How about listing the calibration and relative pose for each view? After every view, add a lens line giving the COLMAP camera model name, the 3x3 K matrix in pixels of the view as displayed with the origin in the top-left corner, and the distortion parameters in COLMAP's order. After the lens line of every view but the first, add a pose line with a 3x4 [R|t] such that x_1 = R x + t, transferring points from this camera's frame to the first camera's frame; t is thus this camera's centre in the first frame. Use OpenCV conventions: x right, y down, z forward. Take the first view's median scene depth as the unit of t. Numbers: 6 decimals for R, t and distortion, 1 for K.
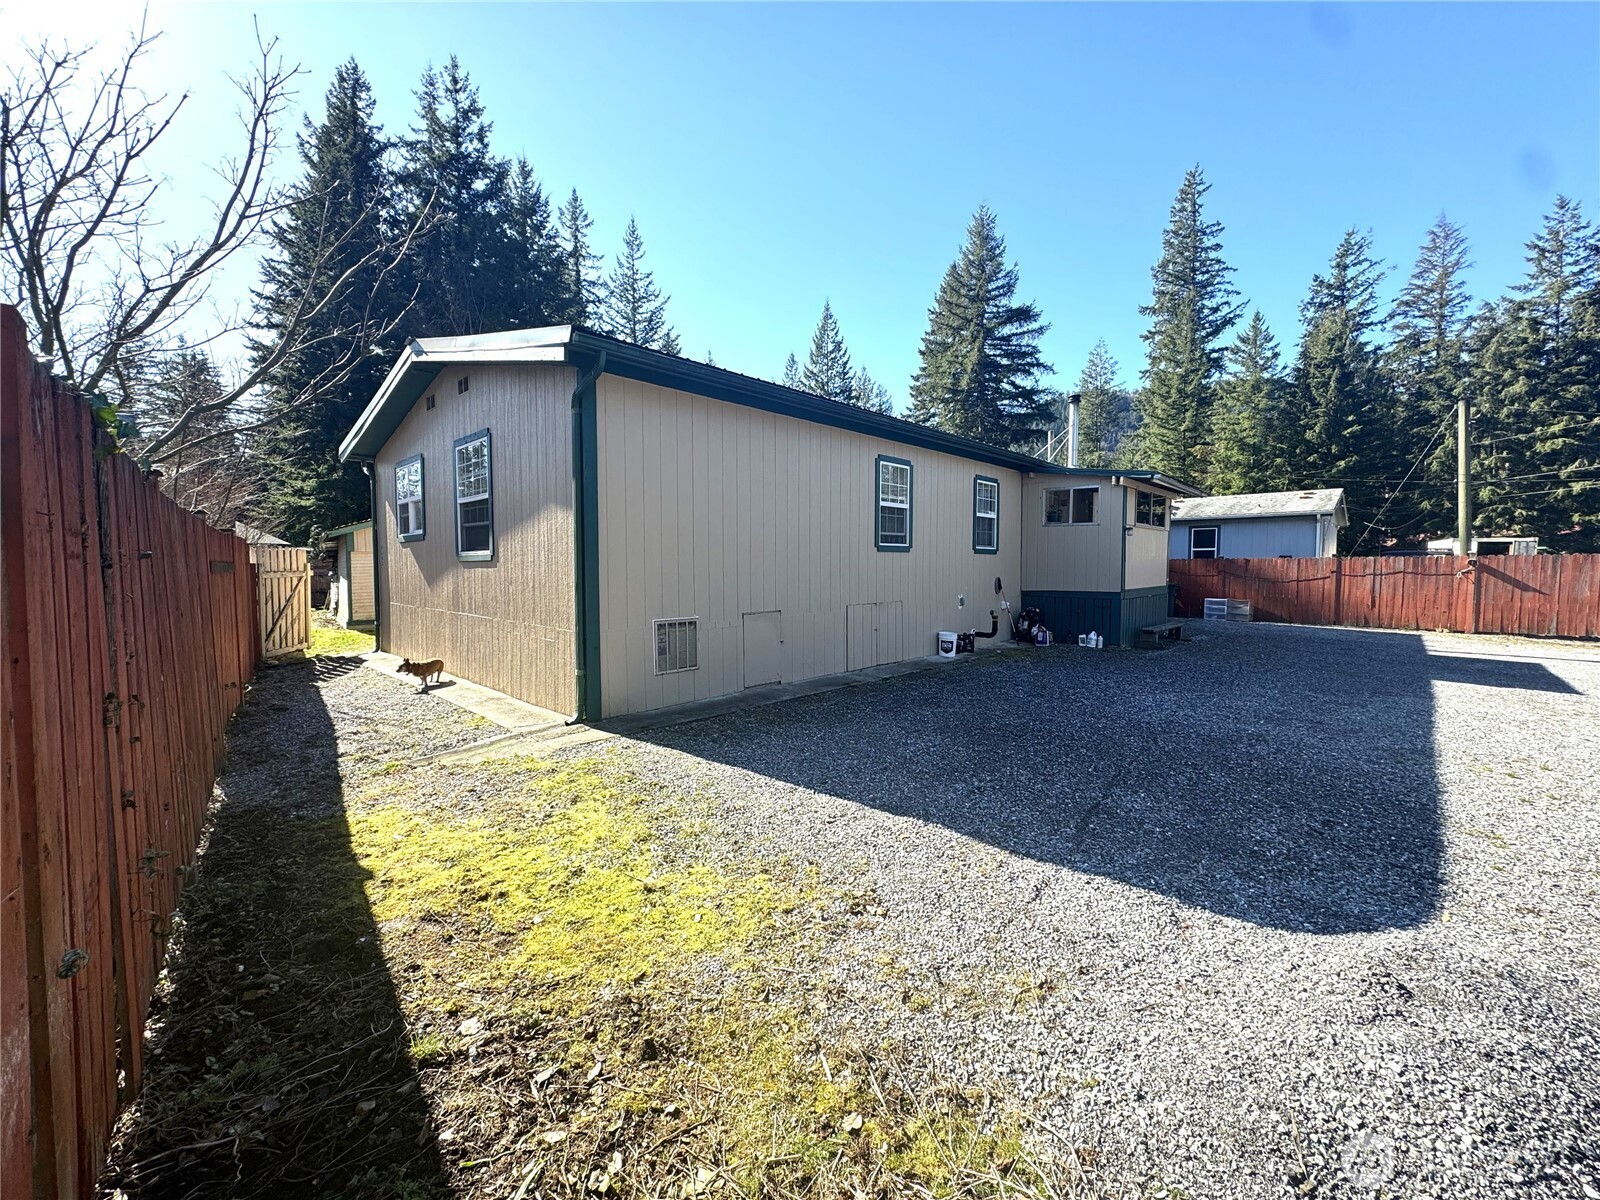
lens RADIAL K [[638.3, 0, 792.5], [0, 638.3, 598.1], [0, 0, 1]] dist [-0.004058, 0.000697]
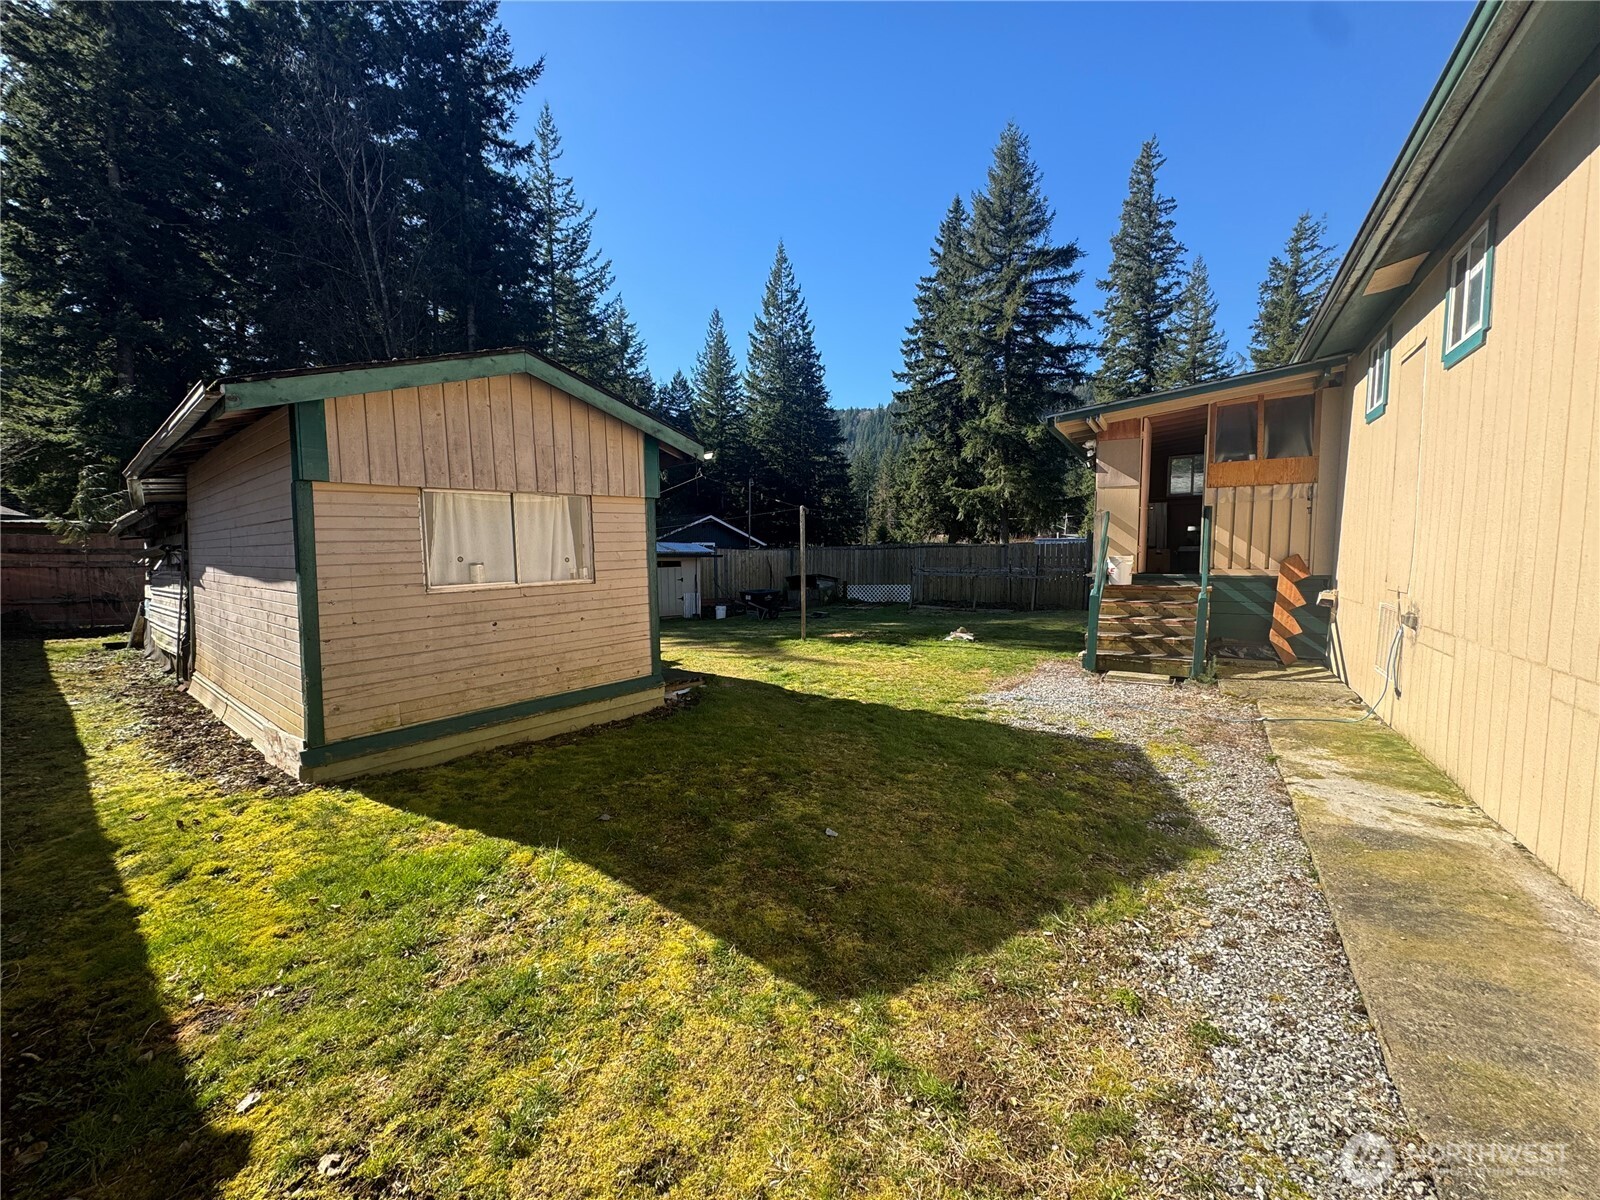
lens RADIAL K [[638.3, 0, 803.1], [0, 638.3, 605.9], [0, 0, 1]] dist [-0.004058, 0.000697]
pose [[0.977831, -0.020165, 0.208420, -0.116258], [0.012560, 0.999208, 0.037746, -0.006434], [-0.209016, -0.034292, 0.977311, 0.148513]]
